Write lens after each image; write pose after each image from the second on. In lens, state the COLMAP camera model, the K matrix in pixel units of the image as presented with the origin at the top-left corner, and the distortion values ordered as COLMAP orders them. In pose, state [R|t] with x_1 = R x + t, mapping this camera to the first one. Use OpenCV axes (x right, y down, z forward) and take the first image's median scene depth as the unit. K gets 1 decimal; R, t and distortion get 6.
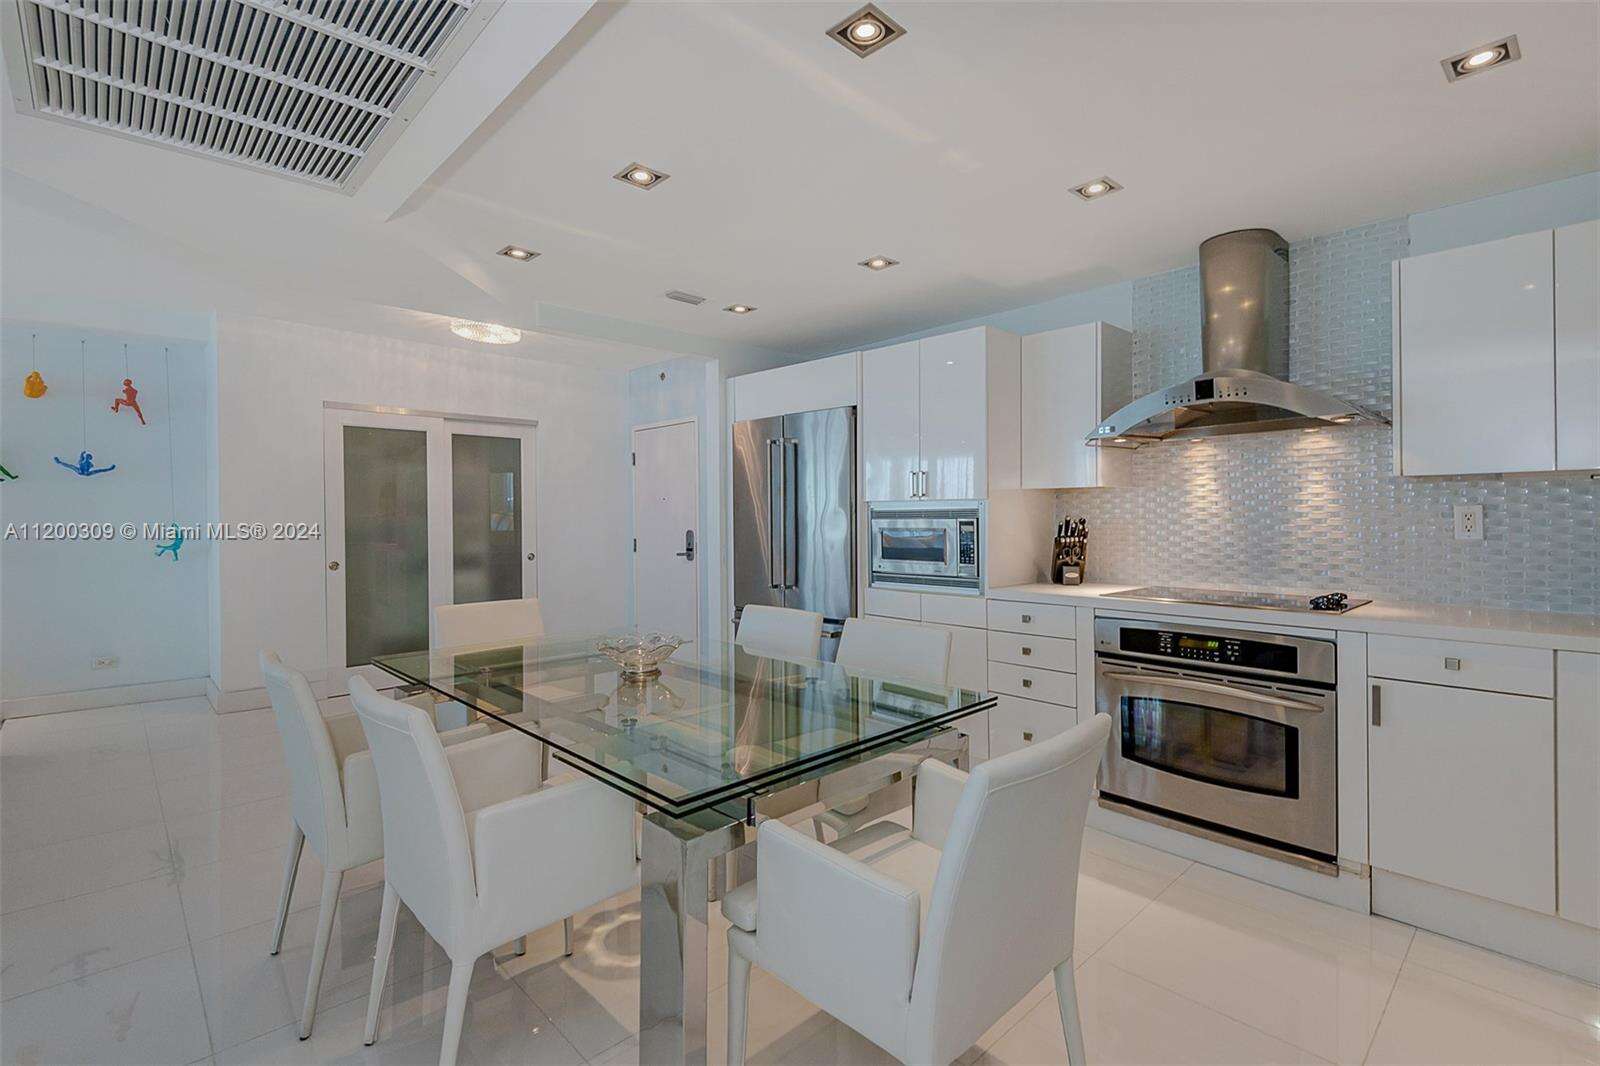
lens RADIAL K [[726.2, 0, 762.8], [0, 726.2, 515.1], [0, 0, 1]] dist [0.001718, -0.007478]
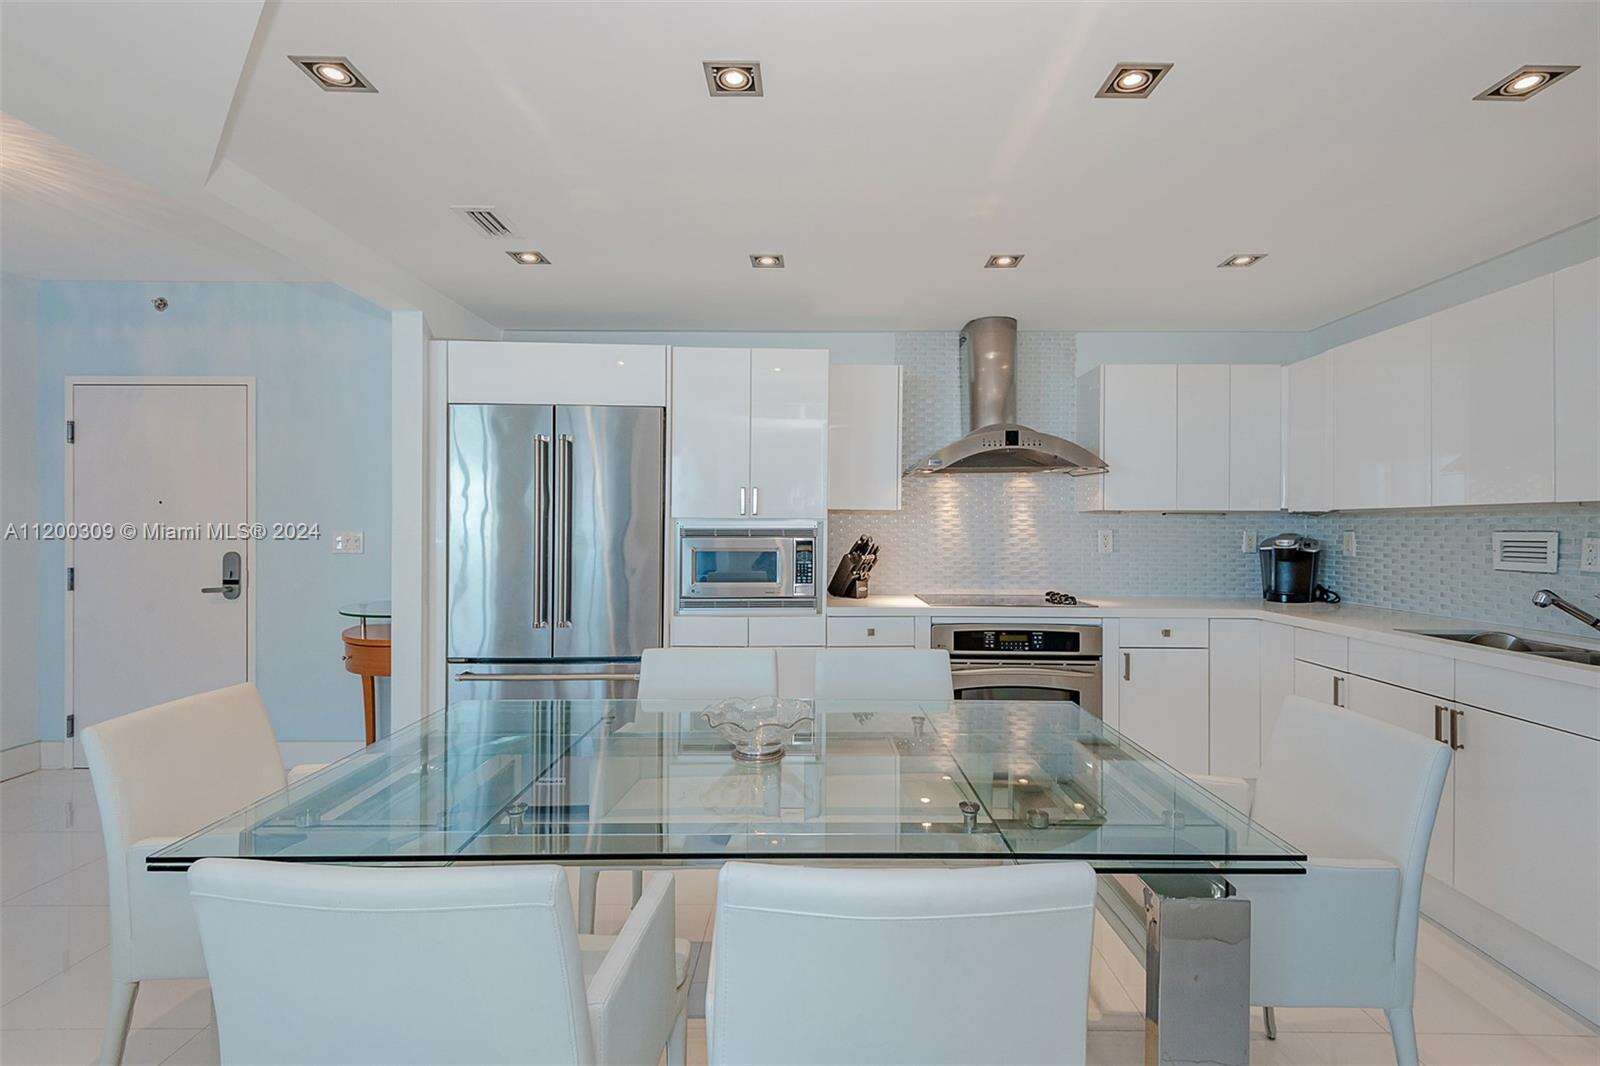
lens RADIAL K [[720.2, 0, 800.0], [0, 720.2, 533.0], [0, 0, 1]] dist [0.025699, -0.006643]
pose [[0.664344, 0.004317, 0.747414, -0.532176], [-0.008608, 0.999961, 0.001875, -0.004212], [-0.747377, -0.007680, 0.664356, 0.401285]]
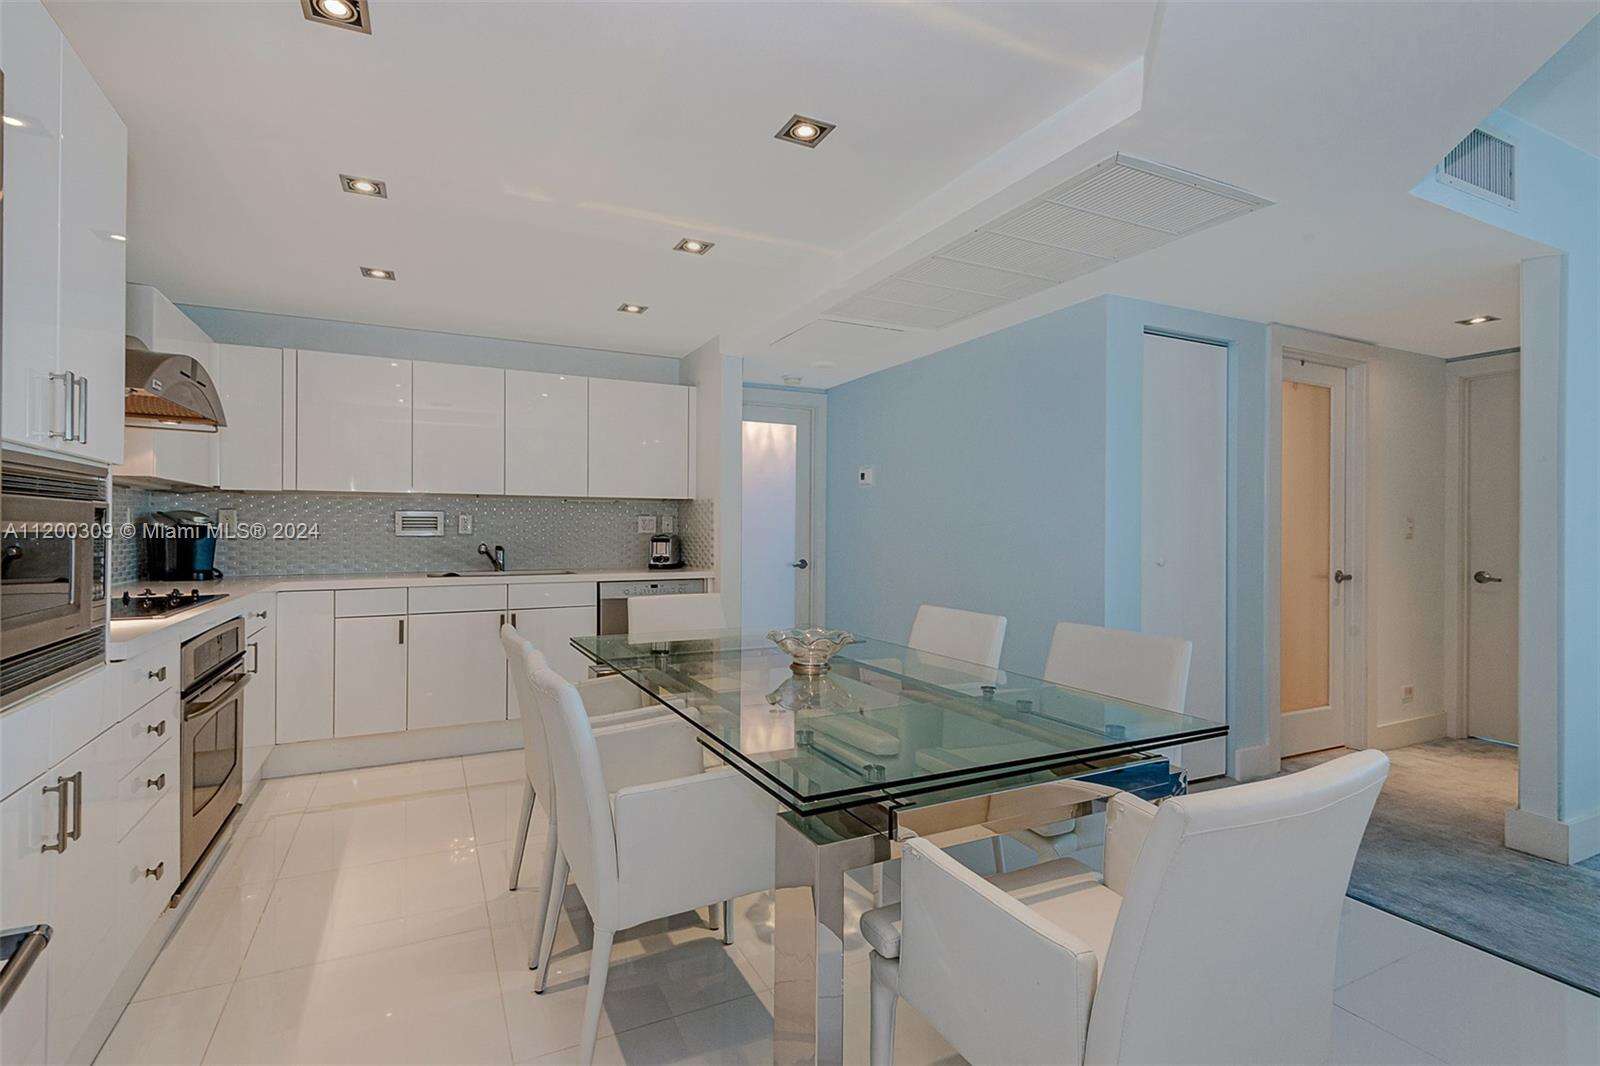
lens RADIAL K [[720.2, 0, 800.0], [0, 720.2, 533.0], [0, 0, 1]] dist [0.025699, -0.006643]
pose [[-0.963562, 0.002243, 0.267475, -0.365033], [0.003162, 0.999990, 0.003002, 0.029503], [-0.267466, 0.003738, -0.963560, 1.525155]]
